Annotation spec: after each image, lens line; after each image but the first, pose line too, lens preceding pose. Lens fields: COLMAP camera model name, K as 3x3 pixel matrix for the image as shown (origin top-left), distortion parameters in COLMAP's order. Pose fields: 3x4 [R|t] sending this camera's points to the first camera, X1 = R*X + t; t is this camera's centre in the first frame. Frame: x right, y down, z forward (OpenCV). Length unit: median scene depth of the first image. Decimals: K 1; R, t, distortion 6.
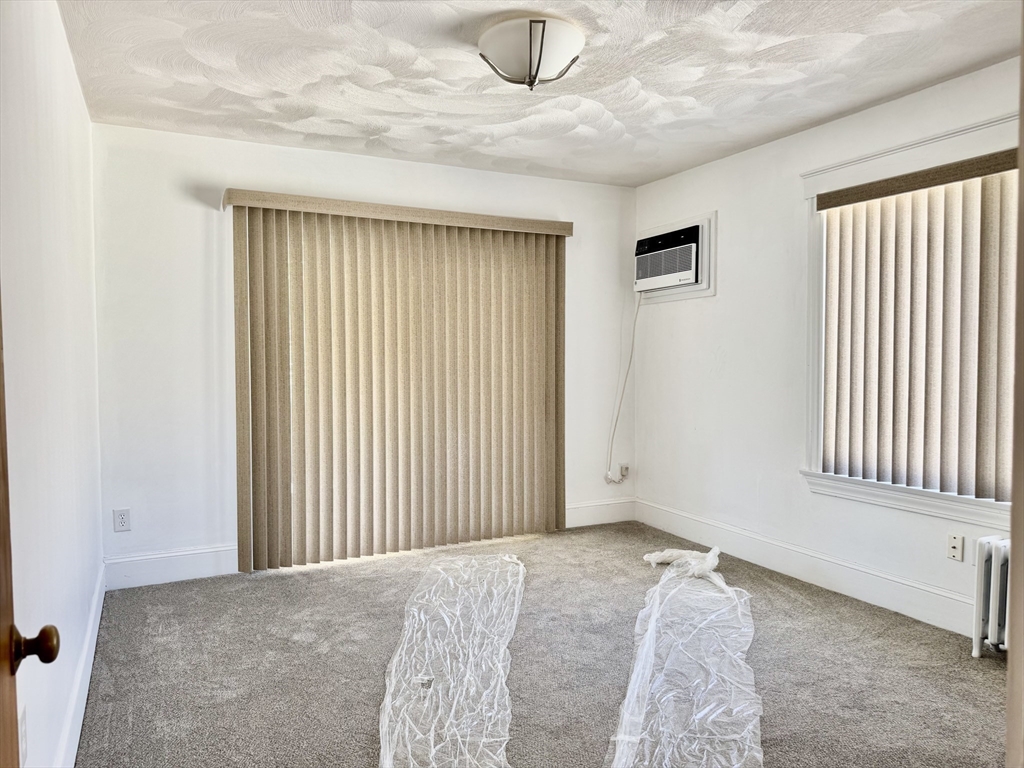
lens RADIAL K [[724.6, 0, 508.9], [0, 724.6, 384.6], [0, 0, 1]] dist [0.050318, -0.064580]
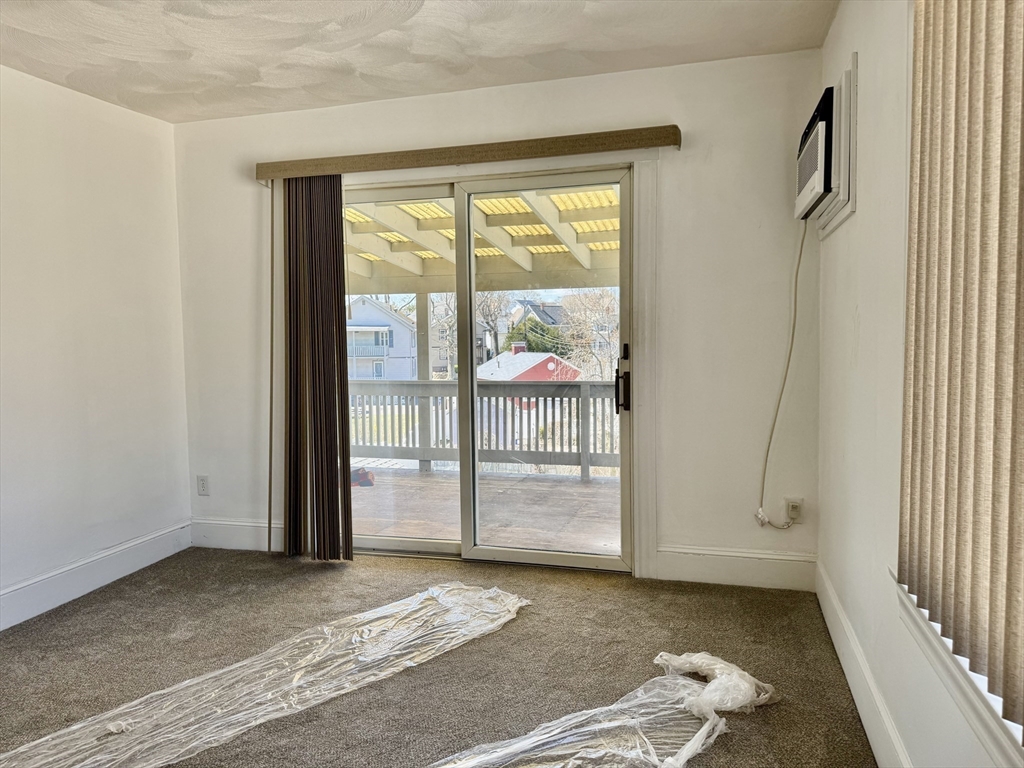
lens RADIAL K [[724.6, 0, 509.7], [0, 724.6, 384.6], [0, 0, 1]] dist [0.050318, -0.064580]
pose [[0.740100, 0.038812, -0.671376, 0.515241], [-0.015024, 0.999038, 0.041192, -0.017014], [0.672329, -0.020400, 0.739971, 0.475395]]
